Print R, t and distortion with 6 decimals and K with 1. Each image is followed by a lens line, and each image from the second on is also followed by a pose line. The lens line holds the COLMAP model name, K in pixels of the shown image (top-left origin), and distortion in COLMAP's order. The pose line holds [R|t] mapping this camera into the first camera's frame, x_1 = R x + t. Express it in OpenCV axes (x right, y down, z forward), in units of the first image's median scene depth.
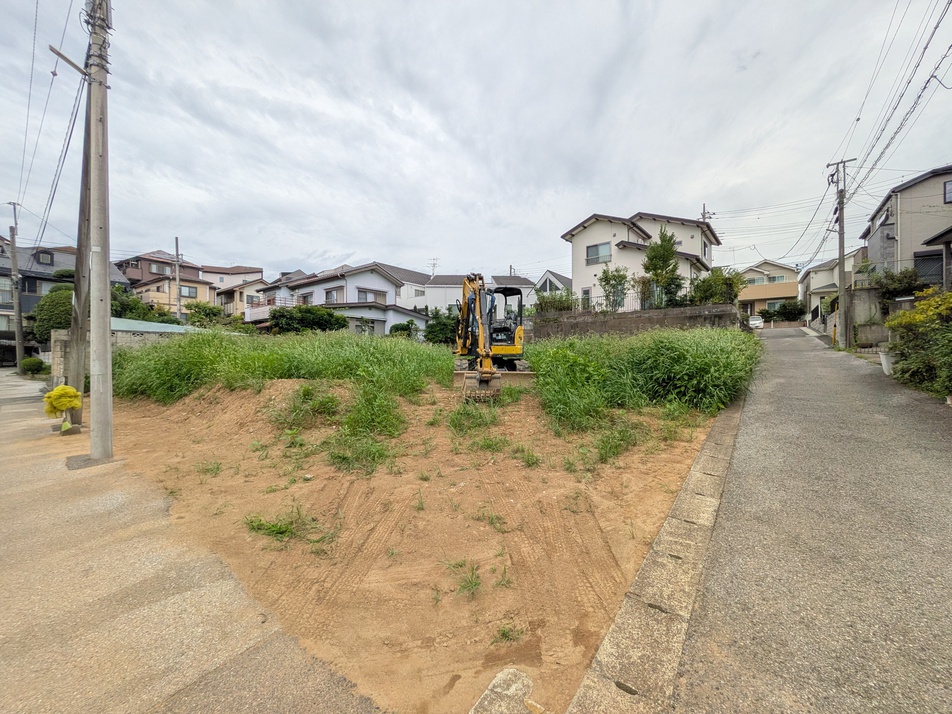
lens RADIAL K [[377.9, 0, 476.0], [0, 377.9, 357.0], [0, 0, 1]] dist [0.000874, 0.000255]
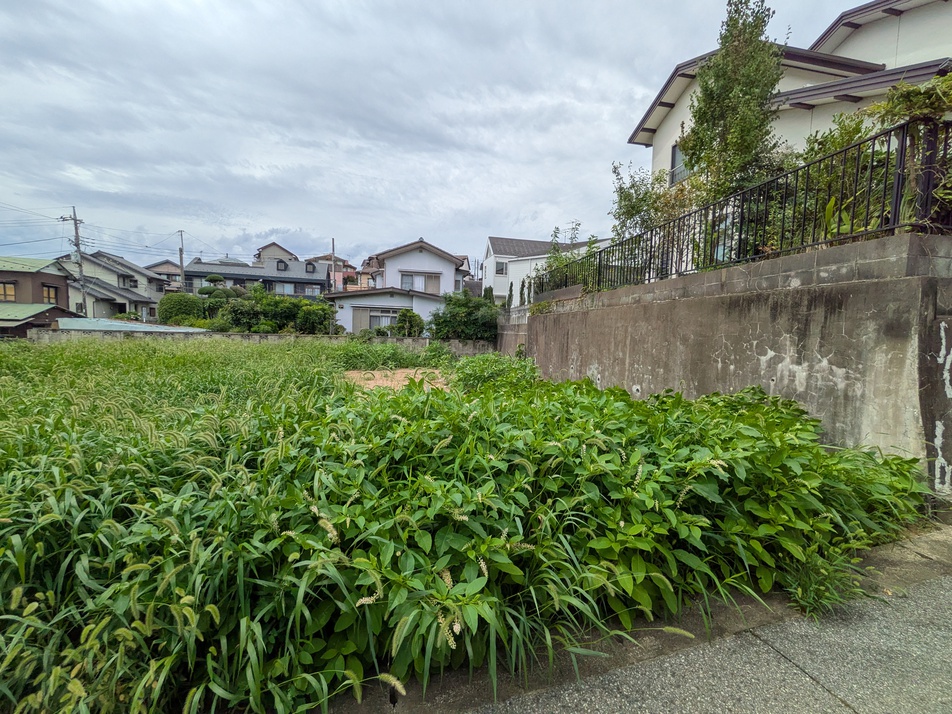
lens RADIAL K [[377.9, 0, 476.0], [0, 377.9, 357.0], [0, 0, 1]] dist [0.000874, 0.000255]
pose [[0.775675, 0.066644, -0.627604, 0.437049], [-0.031015, 0.997233, 0.067562, -0.058063], [0.630370, -0.032941, 0.775596, 0.494833]]
